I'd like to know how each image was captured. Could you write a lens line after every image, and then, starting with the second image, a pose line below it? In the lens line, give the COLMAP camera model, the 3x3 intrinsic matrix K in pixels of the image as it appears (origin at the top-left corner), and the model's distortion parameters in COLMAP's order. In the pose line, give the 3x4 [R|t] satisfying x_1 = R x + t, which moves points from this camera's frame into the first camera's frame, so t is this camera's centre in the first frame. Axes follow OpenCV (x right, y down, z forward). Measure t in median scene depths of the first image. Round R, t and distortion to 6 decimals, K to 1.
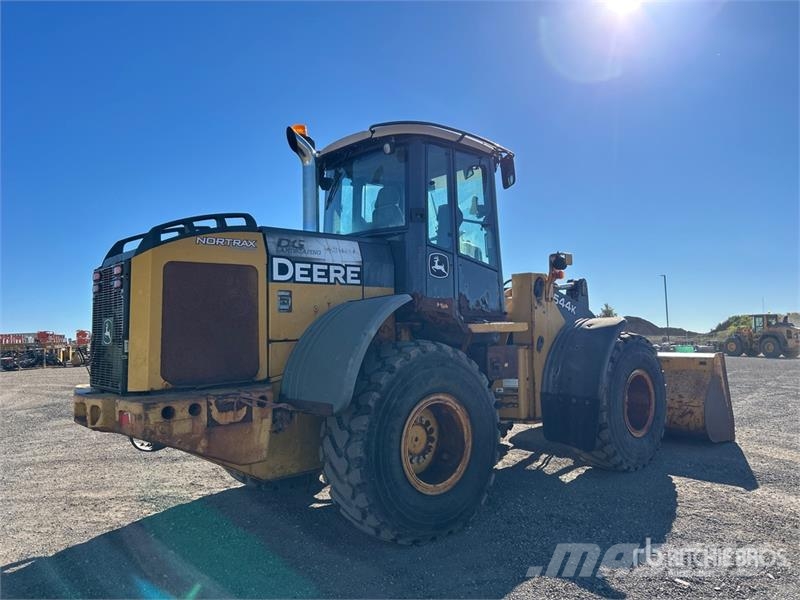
lens RADIAL K [[601.6, 0, 402.0], [0, 601.6, 298.8], [0, 0, 1]] dist [0.055130, -0.063109]
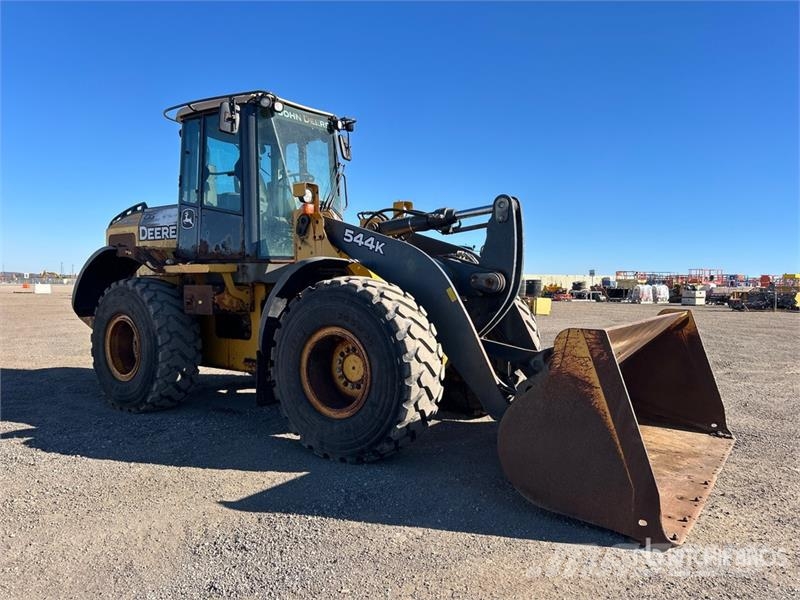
lens RADIAL K [[601.6, 0, 398.8], [0, 601.6, 303.5], [0, 0, 1]] dist [0.055130, -0.063109]
pose [[0.208232, 0.060168, -0.976227, 1.465601], [0.039281, 0.996786, 0.069814, 0.051718], [0.977290, -0.052885, 0.205199, 1.224278]]
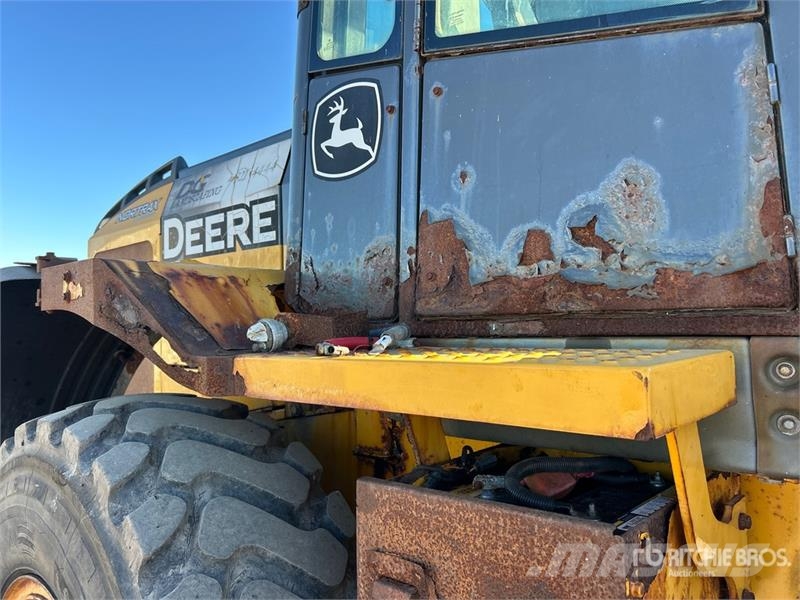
lens RADIAL K [[601.6, 0, 402.4], [0, 601.6, 300.8], [0, 0, 1]] dist [0.055130, -0.063109]
pose [[0.122644, -0.023491, -0.992173, 0.351354], [0.060006, 0.998066, -0.016213, 0.028638], [0.990635, -0.057548, 0.123816, 1.042233]]
